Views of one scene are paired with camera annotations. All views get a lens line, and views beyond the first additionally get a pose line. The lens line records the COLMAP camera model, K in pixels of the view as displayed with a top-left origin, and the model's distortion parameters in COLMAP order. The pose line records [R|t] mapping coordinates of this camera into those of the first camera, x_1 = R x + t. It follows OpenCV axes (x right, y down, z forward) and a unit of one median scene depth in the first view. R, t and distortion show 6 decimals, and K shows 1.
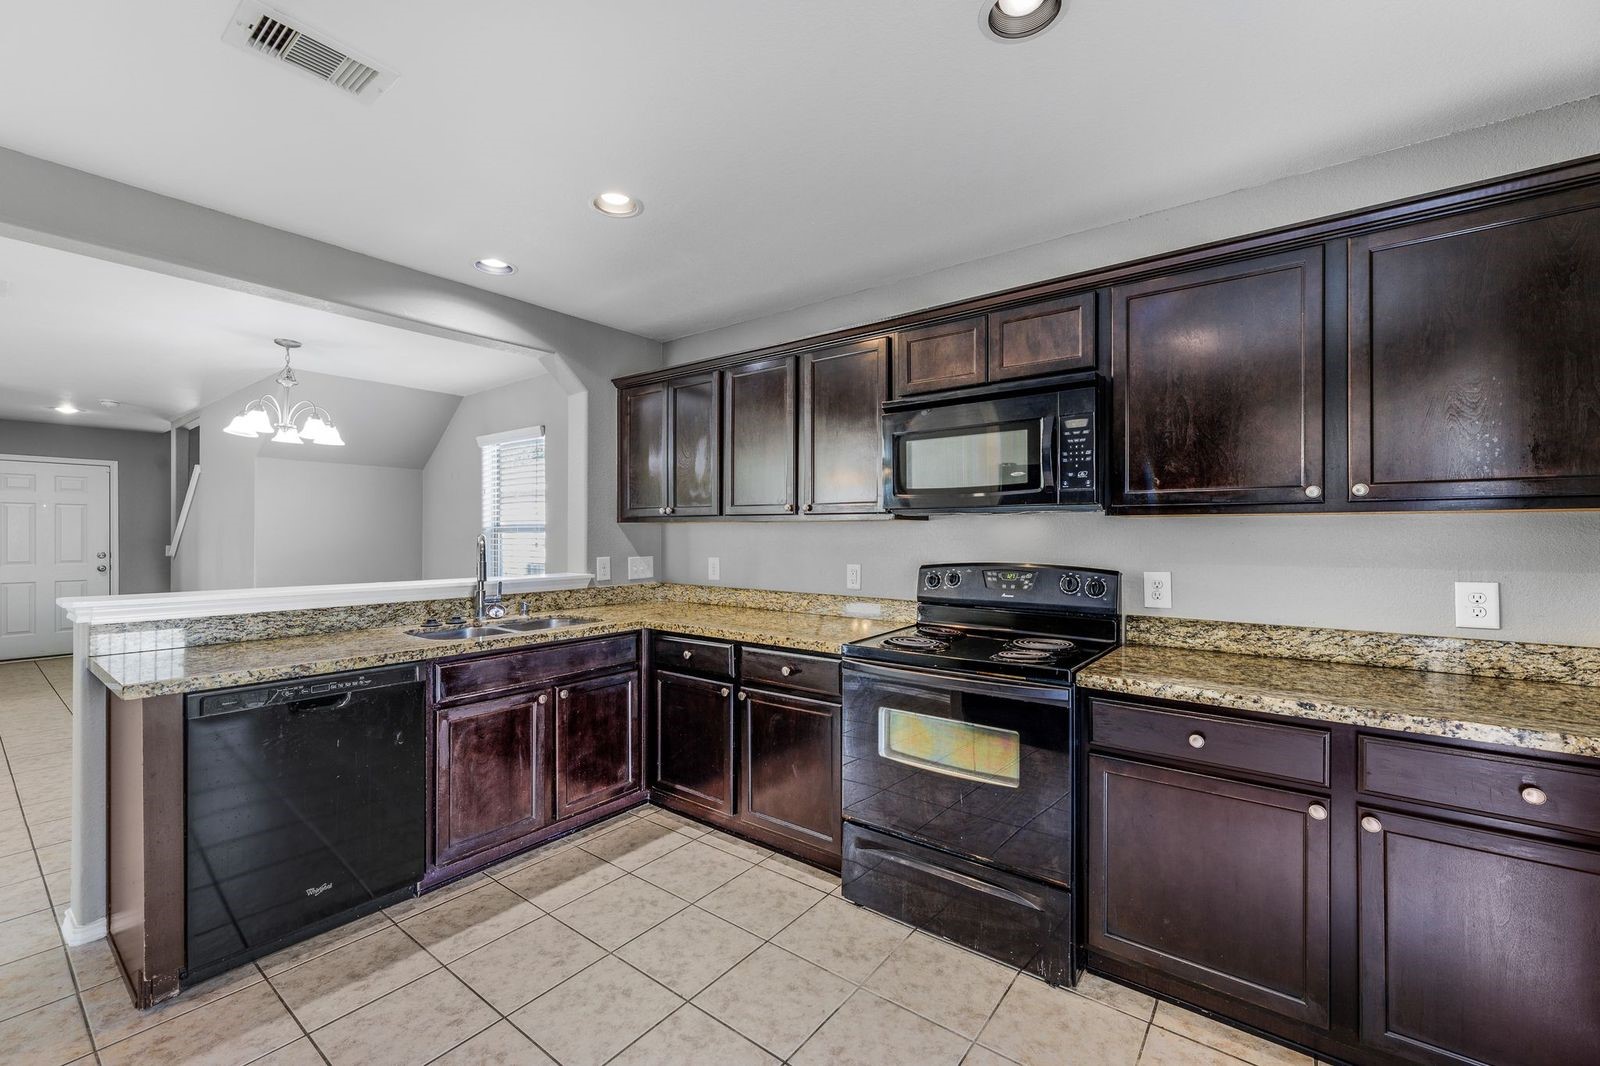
lens RADIAL K [[652.3, 0, 798.1], [0, 652.3, 542.1], [0, 0, 1]] dist [-0.010815, -0.000384]
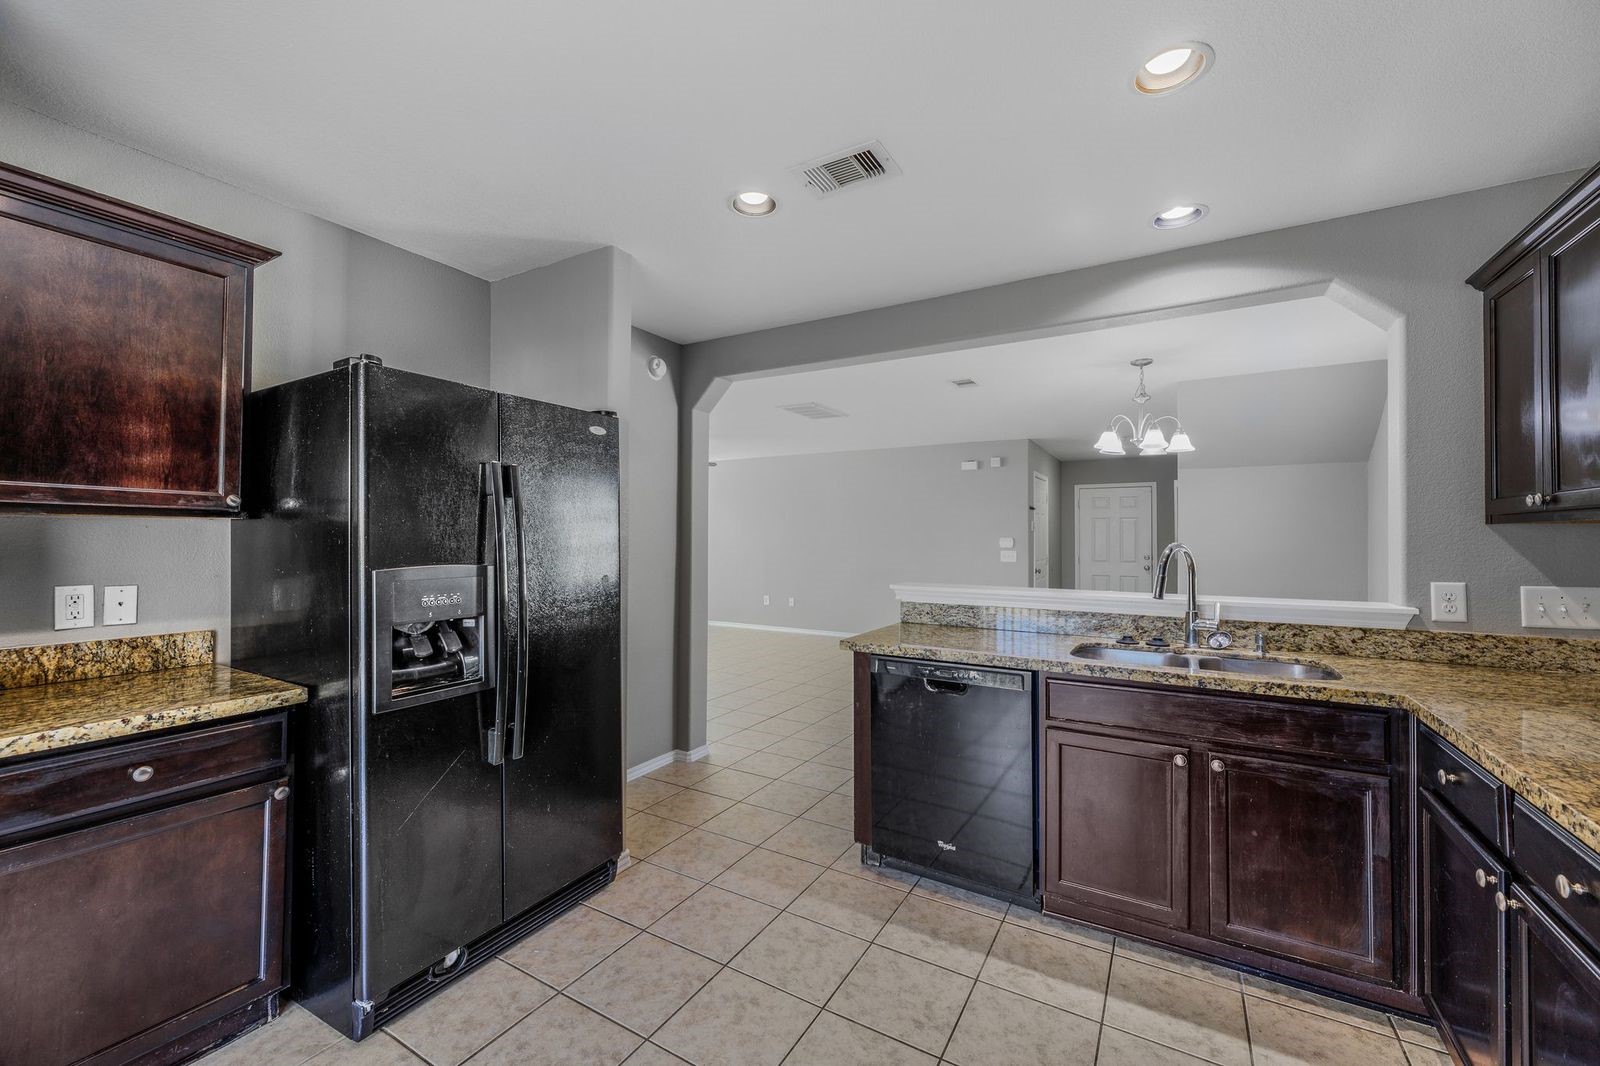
lens RADIAL K [[652.3, 0, 787.9], [0, 652.3, 535.3], [0, 0, 1]] dist [-0.010815, -0.000384]
pose [[0.097152, -0.005664, -0.995253, 0.302997], [-0.016731, 0.999833, -0.007323, -0.007409], [0.995129, 0.017363, 0.097041, 0.445874]]
